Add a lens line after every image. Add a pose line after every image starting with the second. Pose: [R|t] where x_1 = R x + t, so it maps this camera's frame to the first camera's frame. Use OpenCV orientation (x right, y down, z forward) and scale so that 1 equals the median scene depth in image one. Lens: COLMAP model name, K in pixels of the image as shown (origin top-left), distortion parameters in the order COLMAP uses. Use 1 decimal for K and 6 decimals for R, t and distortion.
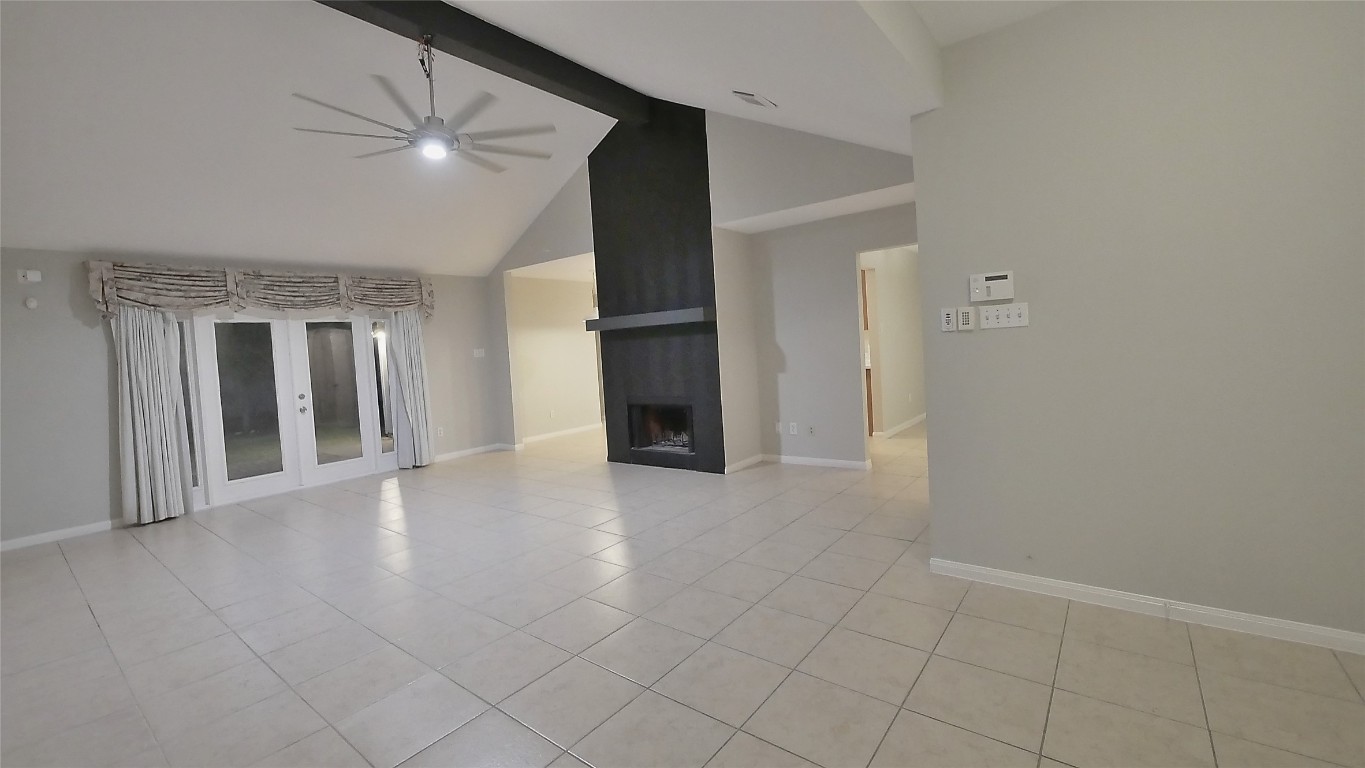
lens RADIAL K [[563.4, 0, 678.2], [0, 563.4, 379.0], [0, 0, 1]] dist [-0.003240, 0.000551]
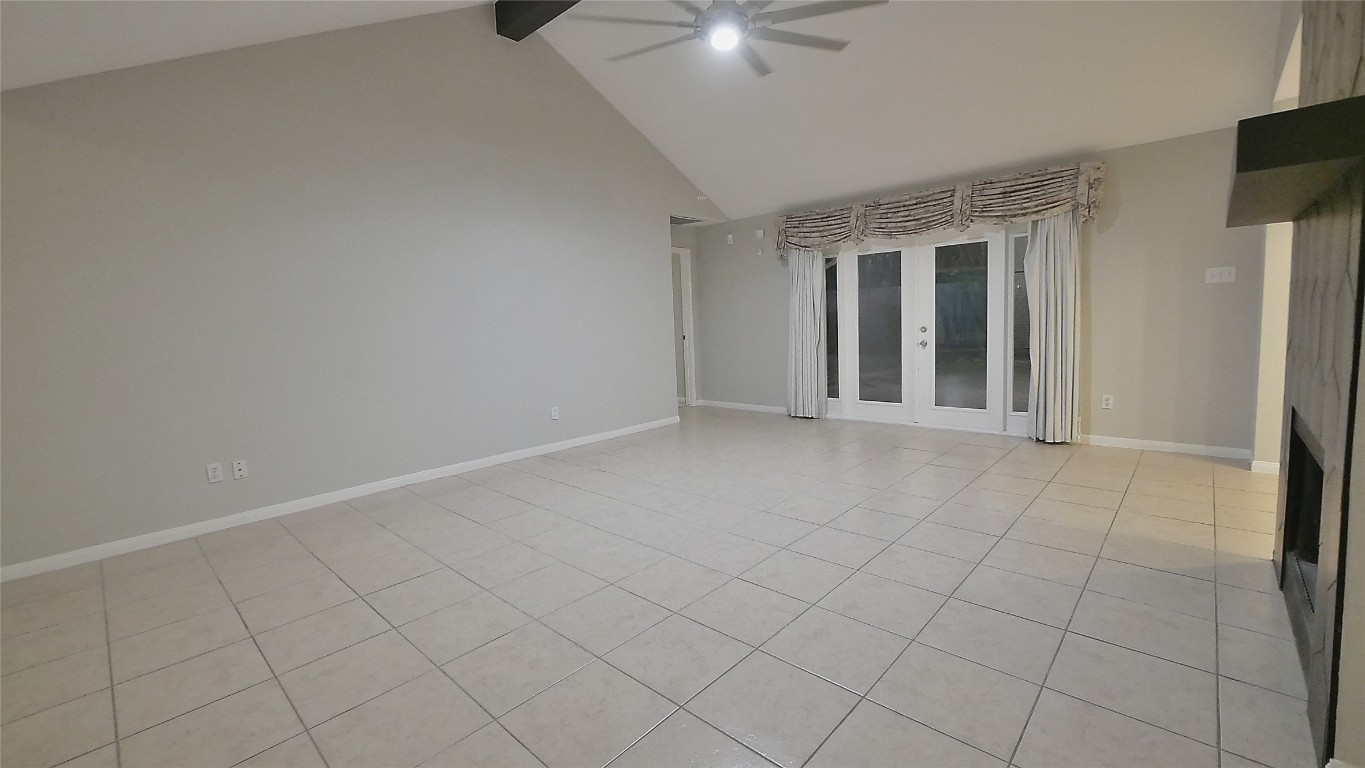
lens RADIAL K [[563.4, 0, 680.6], [0, 563.4, 372.5], [0, 0, 1]] dist [-0.003240, 0.000551]
pose [[-0.072790, 0.172117, -0.982383, 0.282994], [-0.002702, 0.984959, 0.172769, -0.057644], [0.997344, 0.015230, -0.071230, 0.662505]]
